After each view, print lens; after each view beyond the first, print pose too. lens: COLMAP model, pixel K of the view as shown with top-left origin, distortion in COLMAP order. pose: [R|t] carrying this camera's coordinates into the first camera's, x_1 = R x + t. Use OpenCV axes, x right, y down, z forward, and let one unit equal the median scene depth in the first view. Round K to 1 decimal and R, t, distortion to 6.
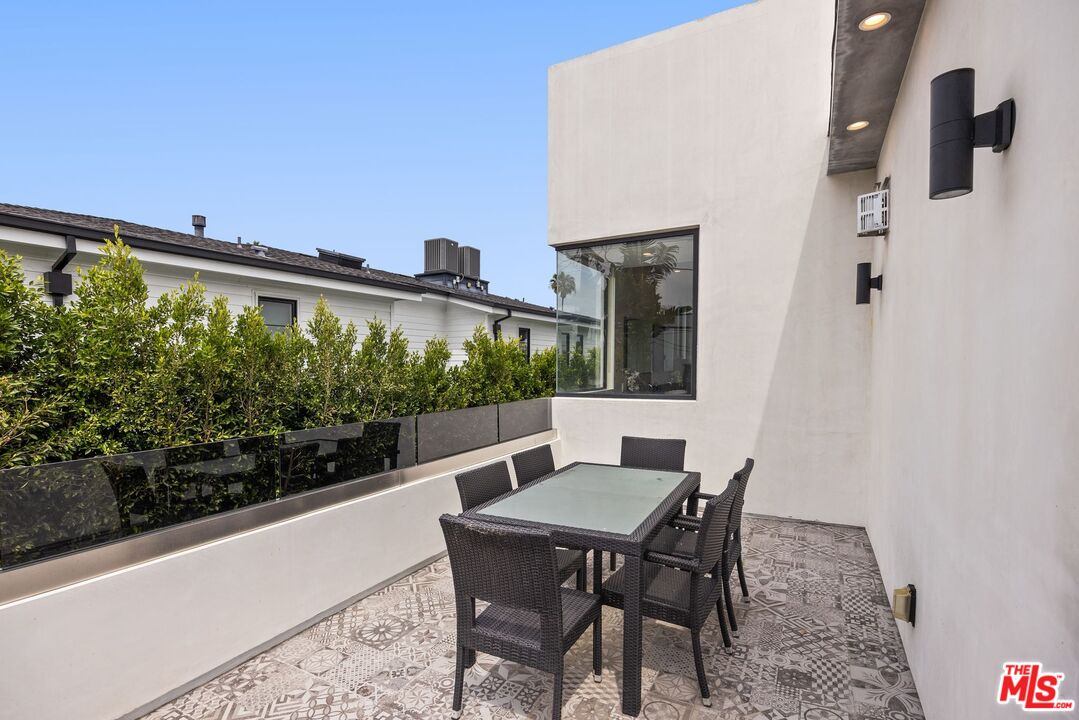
lens RADIAL K [[512.5, 0, 539.4], [0, 512.5, 385.7], [0, 0, 1]] dist [-0.004090, -0.000474]
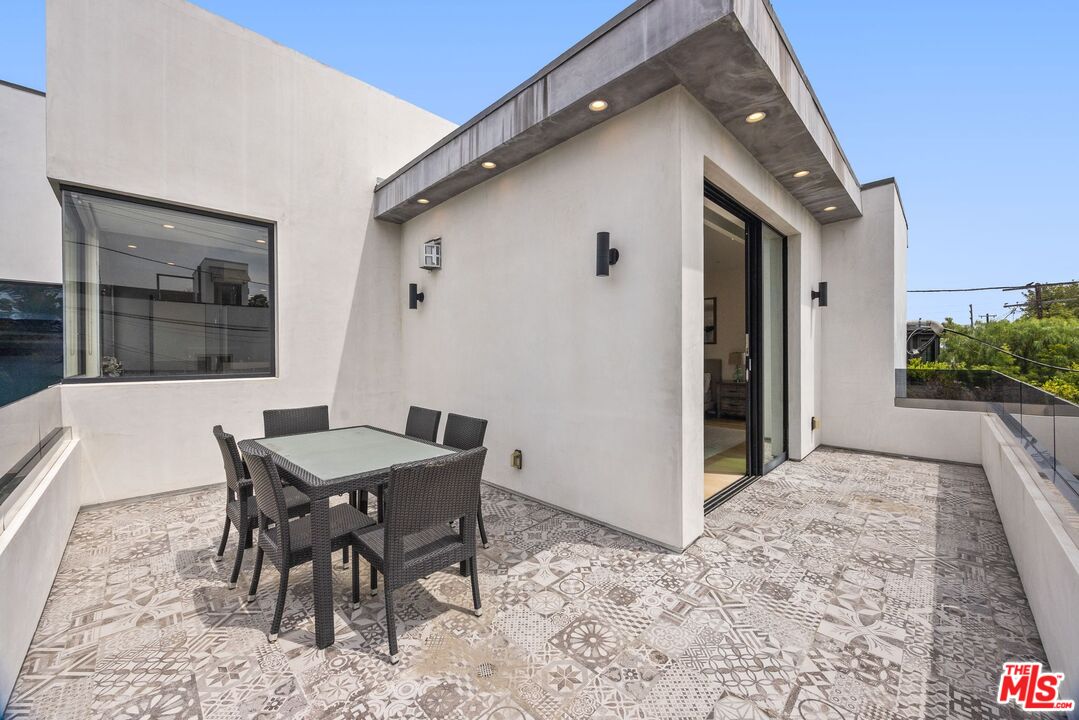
lens RADIAL K [[409.5, 0, 539.5], [0, 409.5, 360.0], [0, 0, 1]] dist [-0.001366, 0.000054]
pose [[0.298805, -0.007839, 0.954282, -0.452699], [0.040252, 0.999180, -0.004396, 0.022170], [-0.953465, 0.039726, 0.298876, 0.225964]]
